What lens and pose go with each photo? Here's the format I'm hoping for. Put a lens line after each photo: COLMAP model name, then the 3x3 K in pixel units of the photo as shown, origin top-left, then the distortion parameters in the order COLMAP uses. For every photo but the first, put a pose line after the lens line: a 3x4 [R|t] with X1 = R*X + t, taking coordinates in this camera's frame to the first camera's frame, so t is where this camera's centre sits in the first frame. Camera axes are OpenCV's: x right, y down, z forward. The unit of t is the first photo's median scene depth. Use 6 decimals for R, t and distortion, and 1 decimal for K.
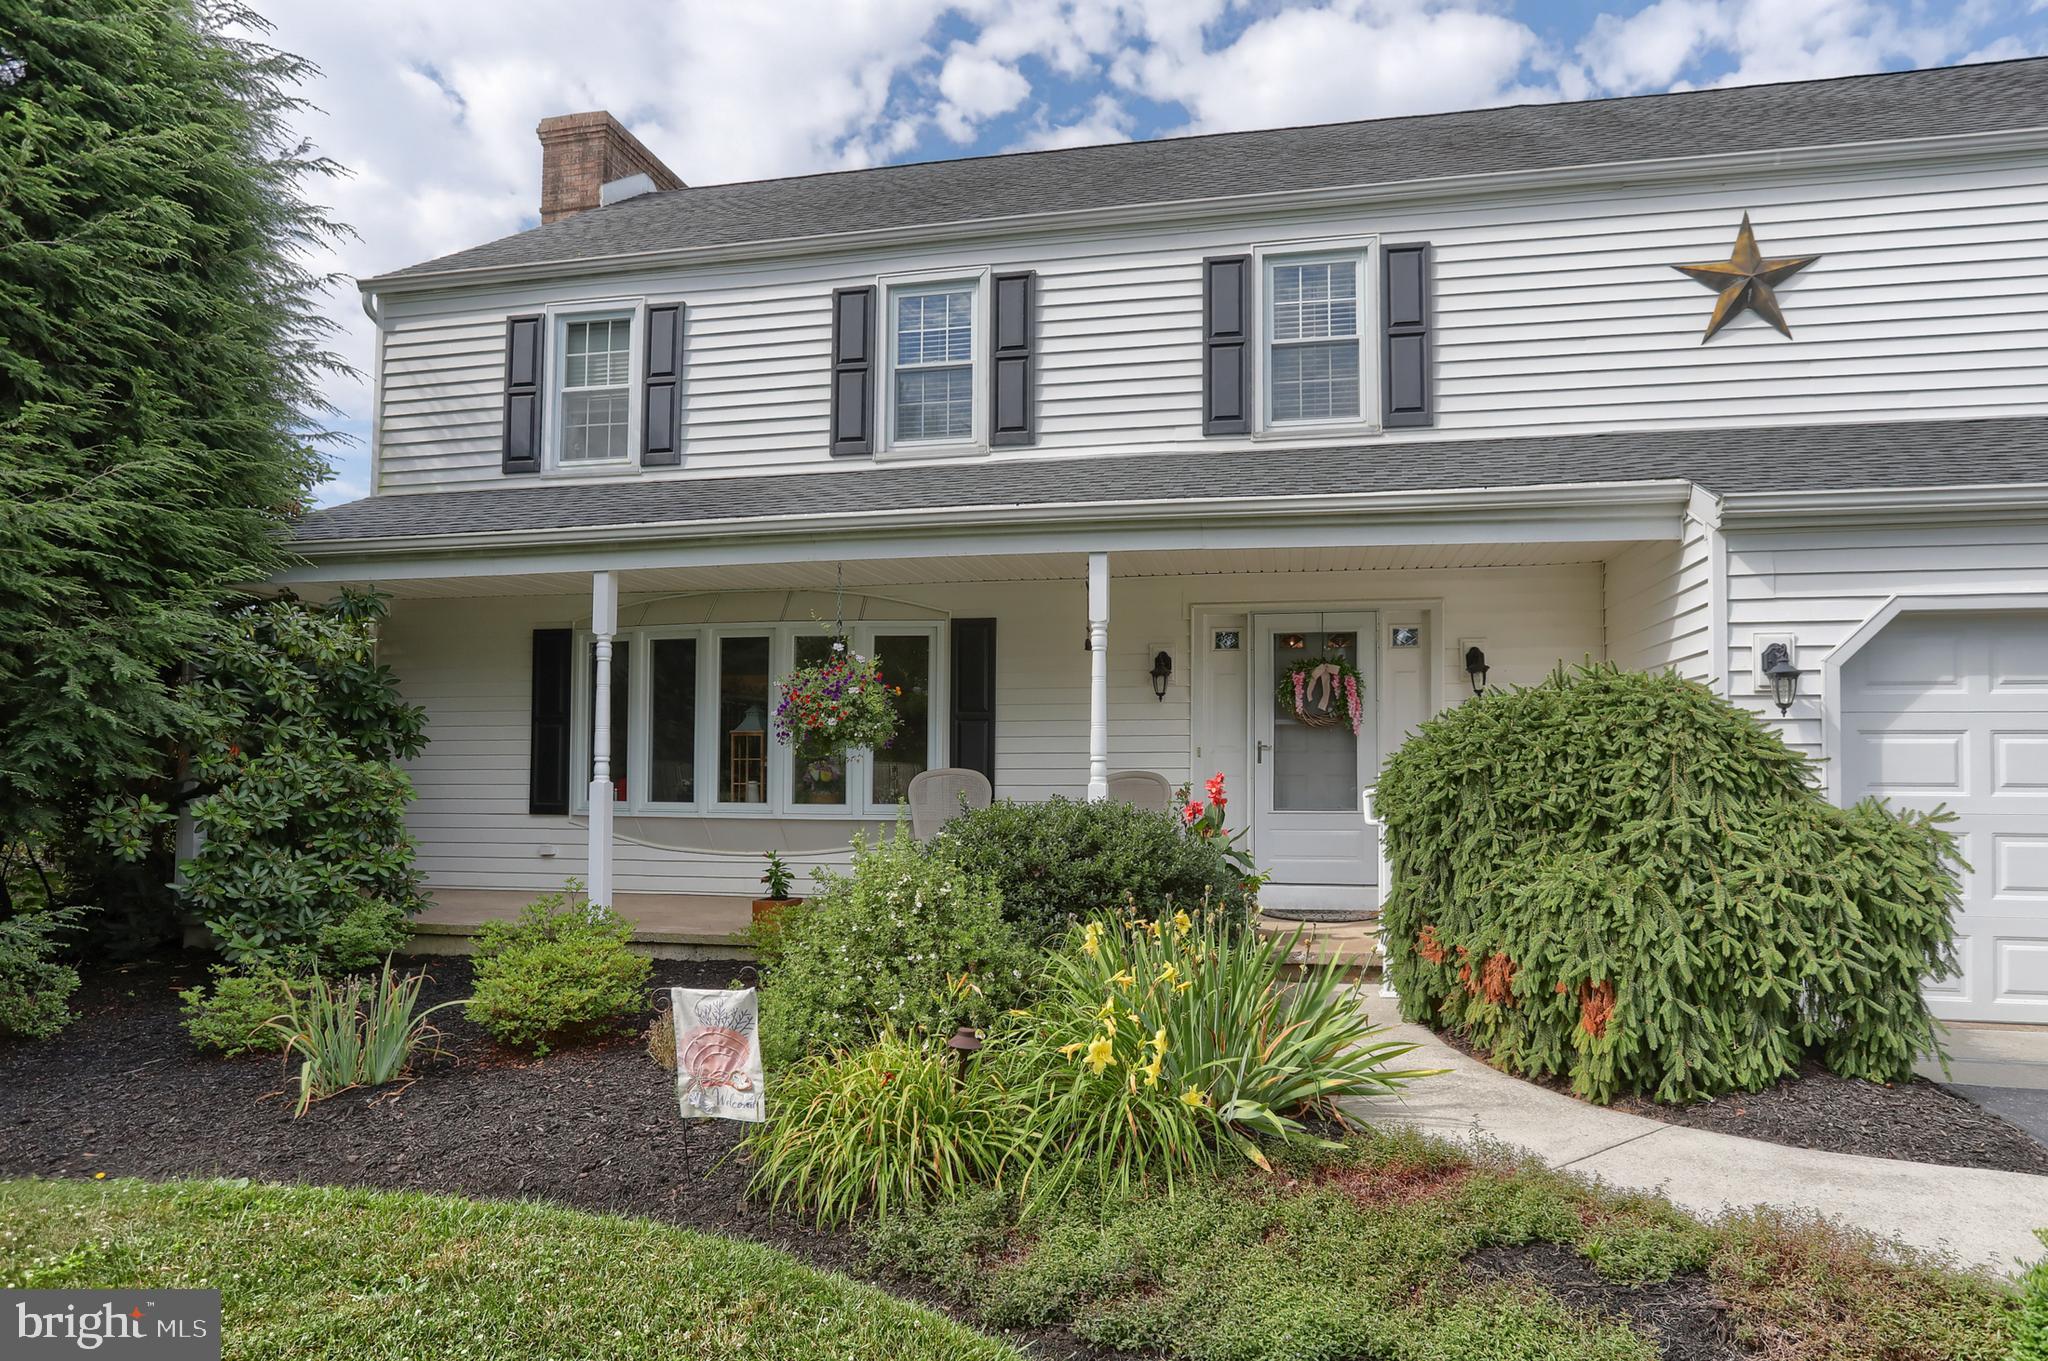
lens RADIAL K [[1124.1, 0, 1113.3], [0, 1124.1, 710.8], [0, 0, 1]] dist [-0.027114, -0.000355]
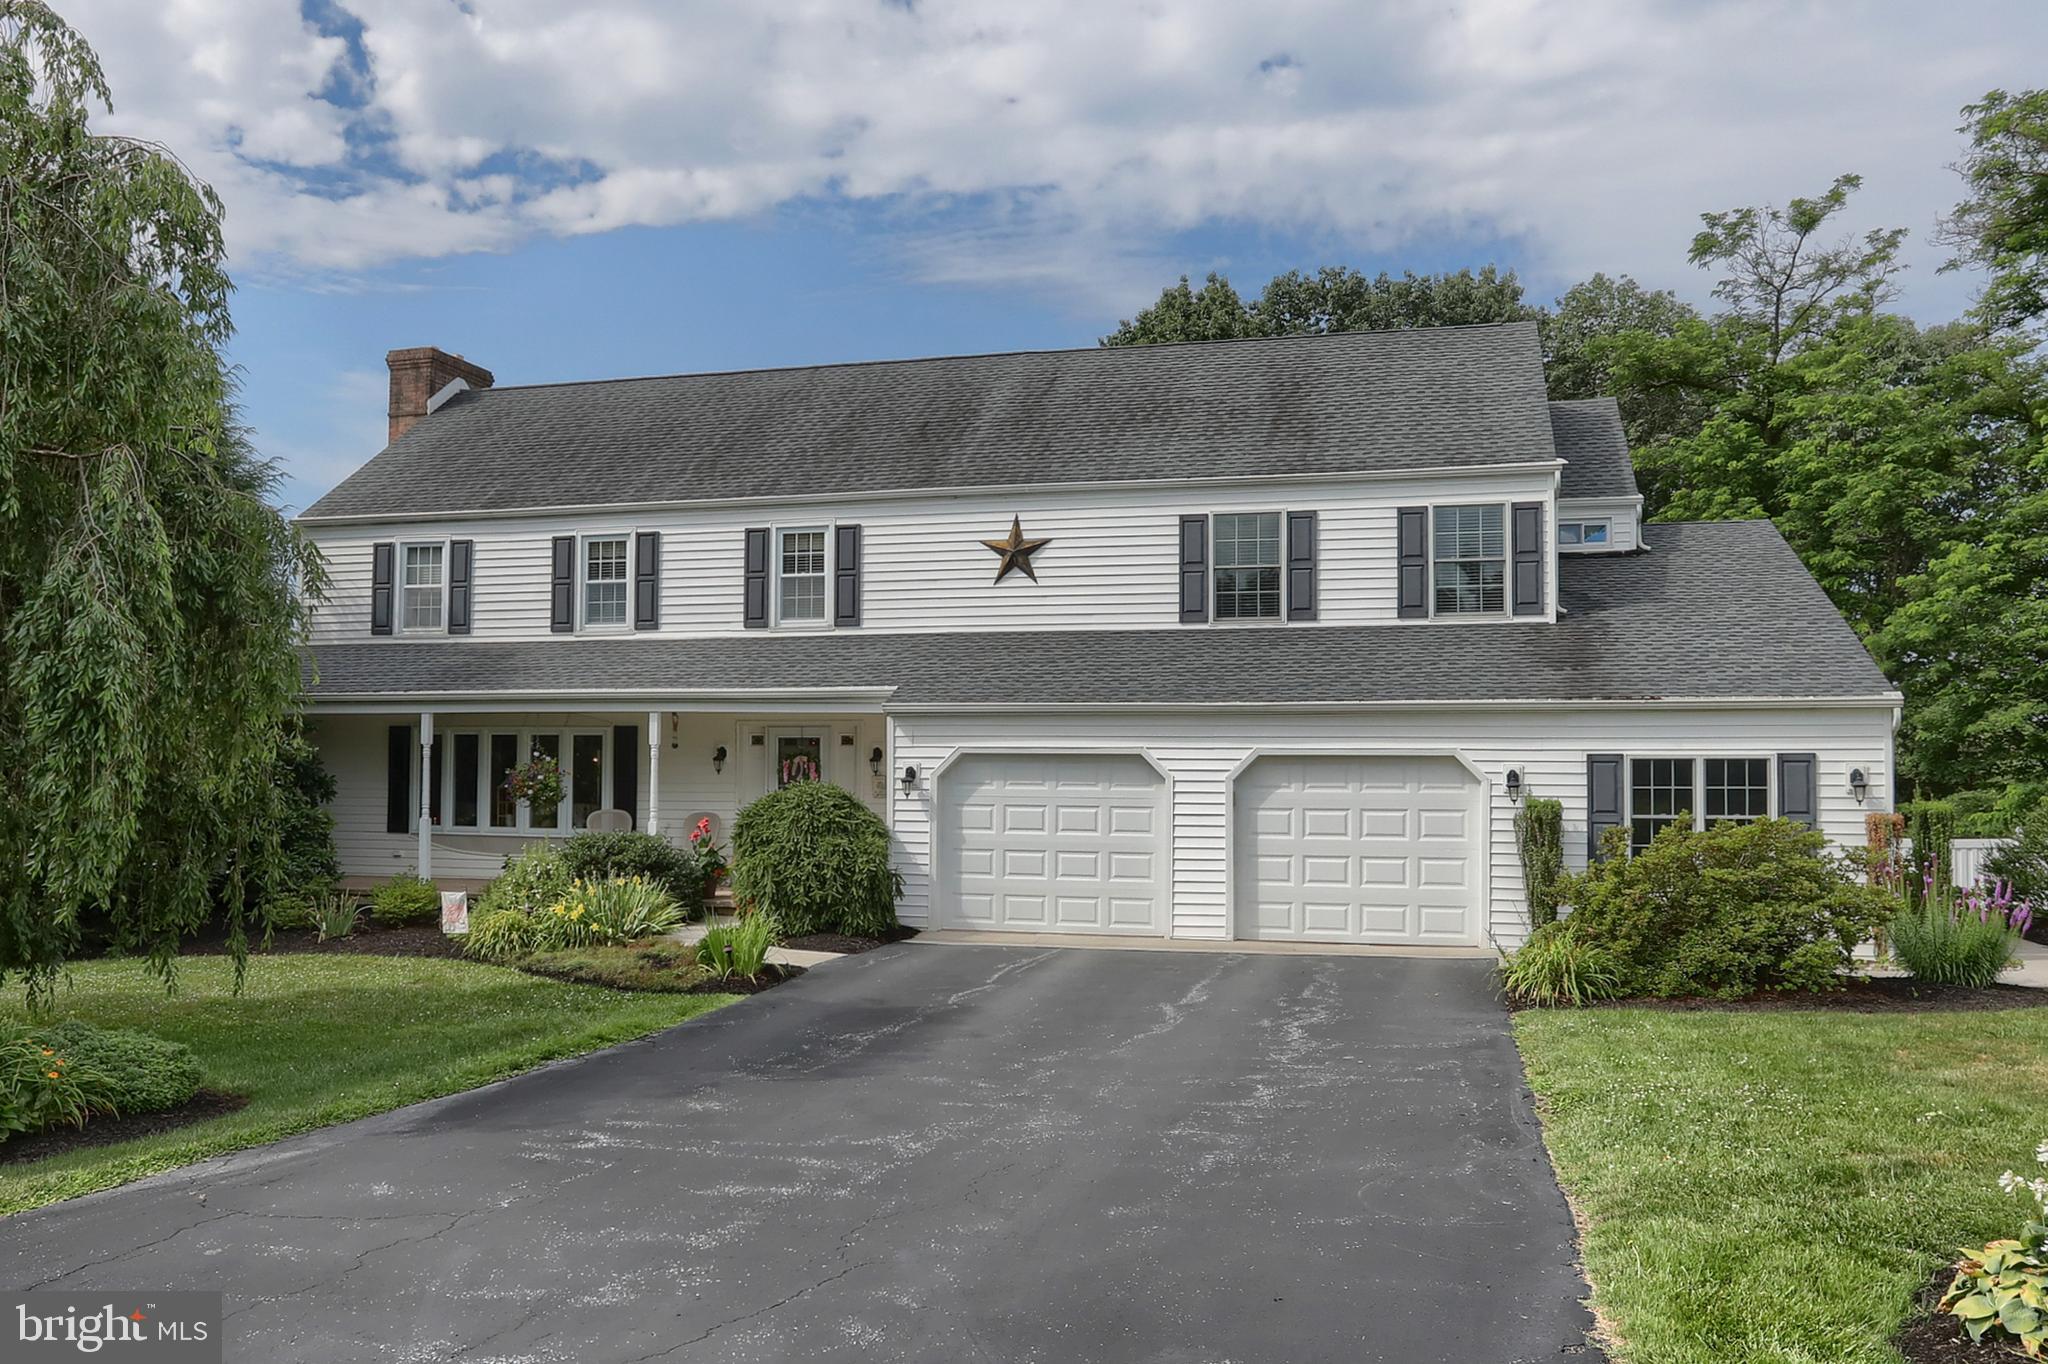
lens RADIAL K [[1583.4, 0, 1021.8], [0, 1583.4, 656.8], [0, 0, 1]] dist [-0.051777, 0.006577]
pose [[0.996764, -0.002136, -0.080351, 0.704511], [0.001189, 0.999929, -0.011820, -0.160525], [0.080371, 0.011686, 0.996697, -1.452257]]
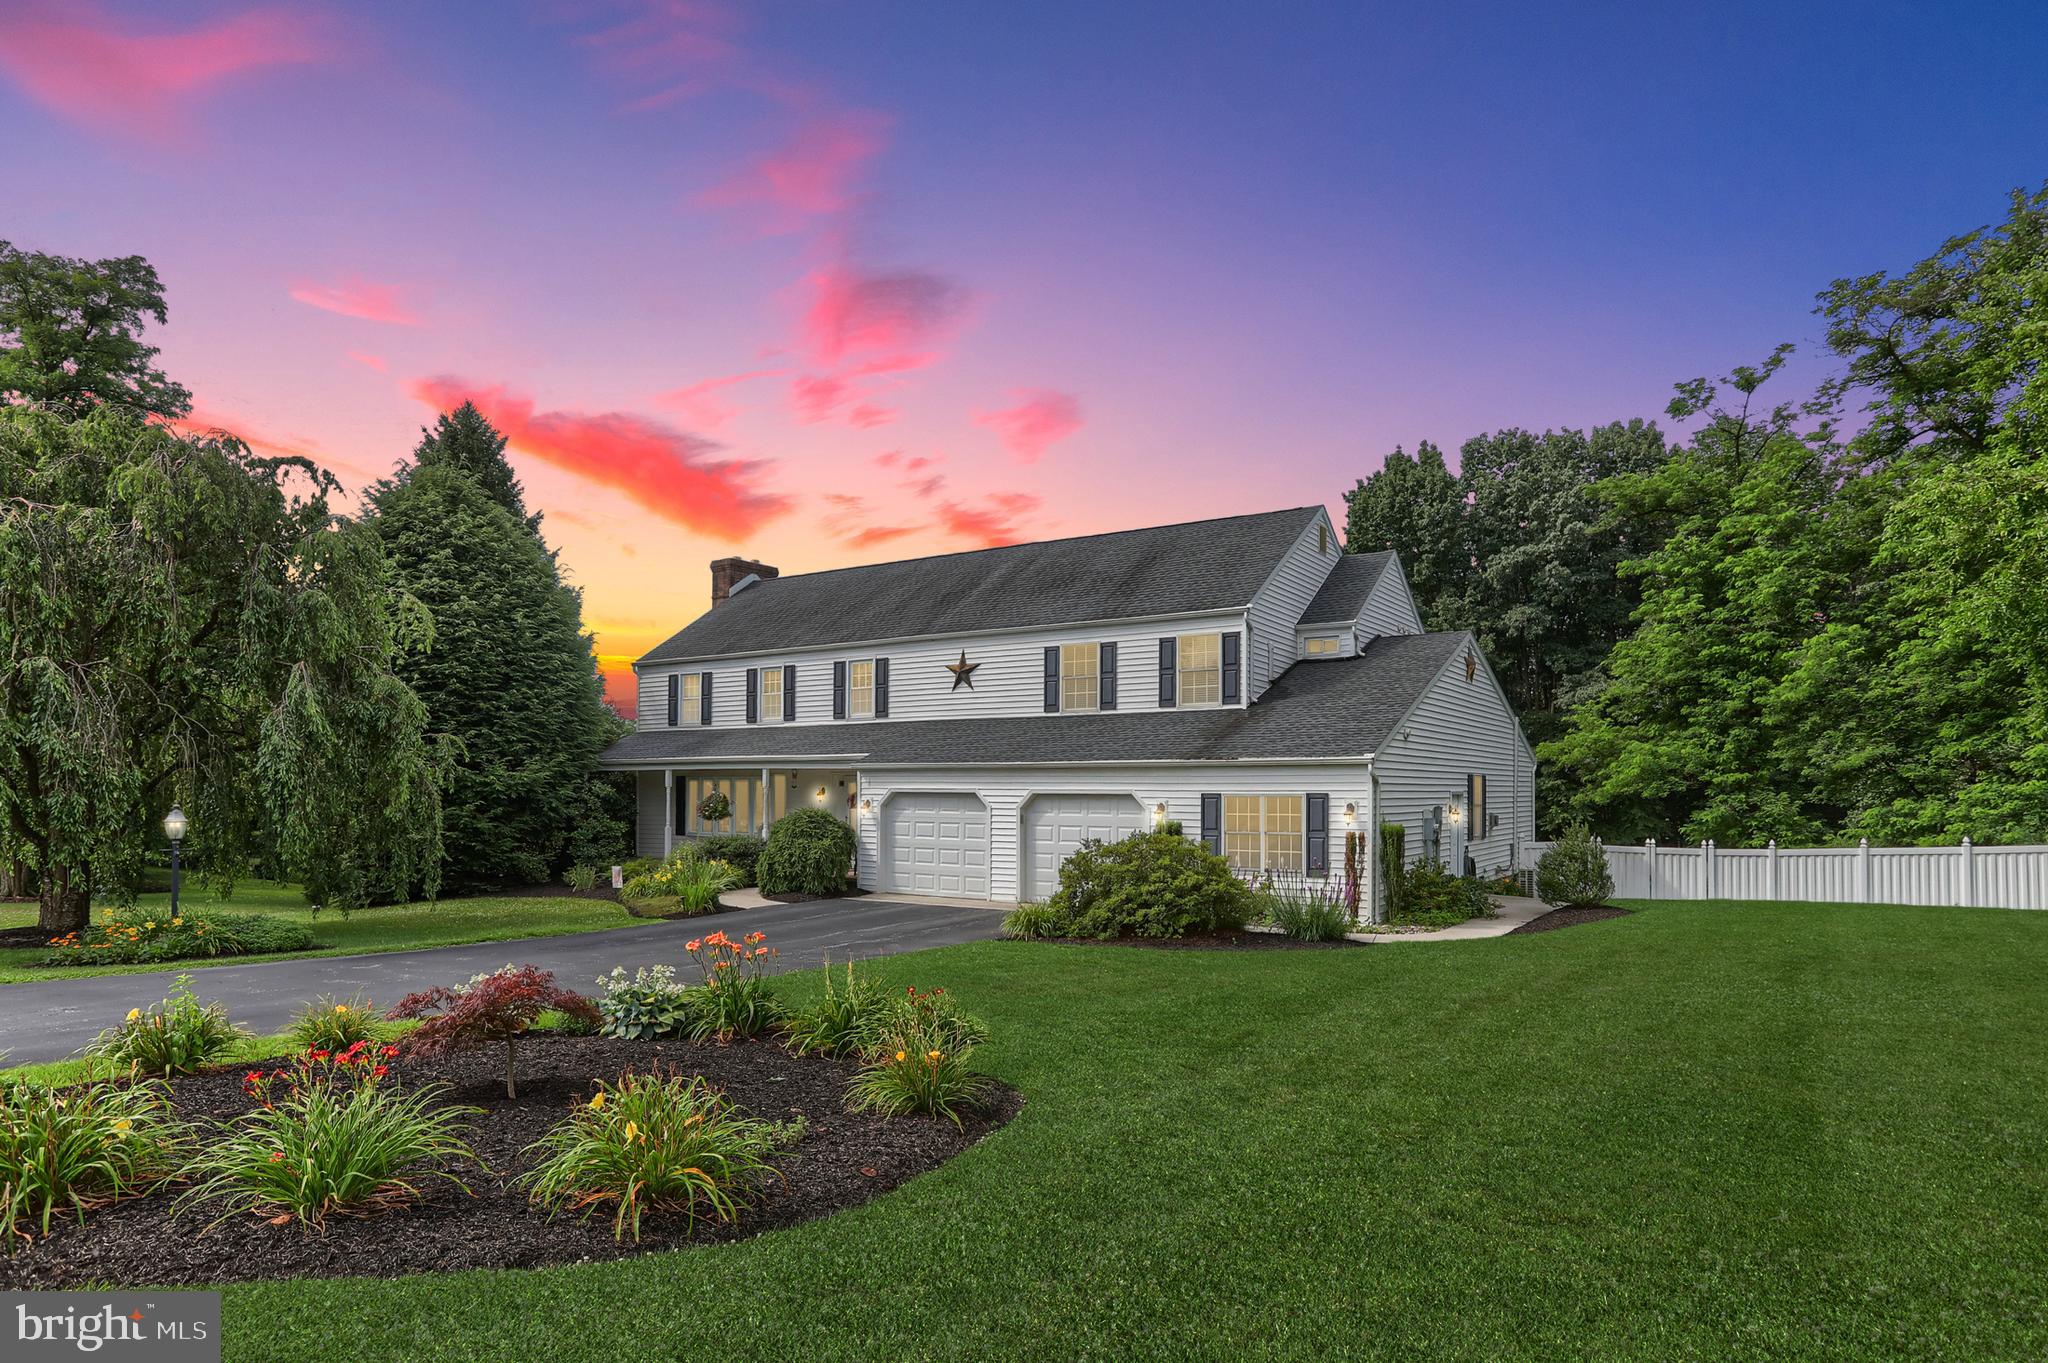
lens RADIAL K [[1124.1, 0, 1113.3], [0, 1124.1, 711.8], [0, 0, 1]] dist [-0.027114, -0.000355]
pose [[0.936731, -0.023192, -0.349281, 1.843205], [0.018498, 0.999688, -0.016771, -0.189486], [0.349561, 0.009249, 0.936868, -1.616895]]
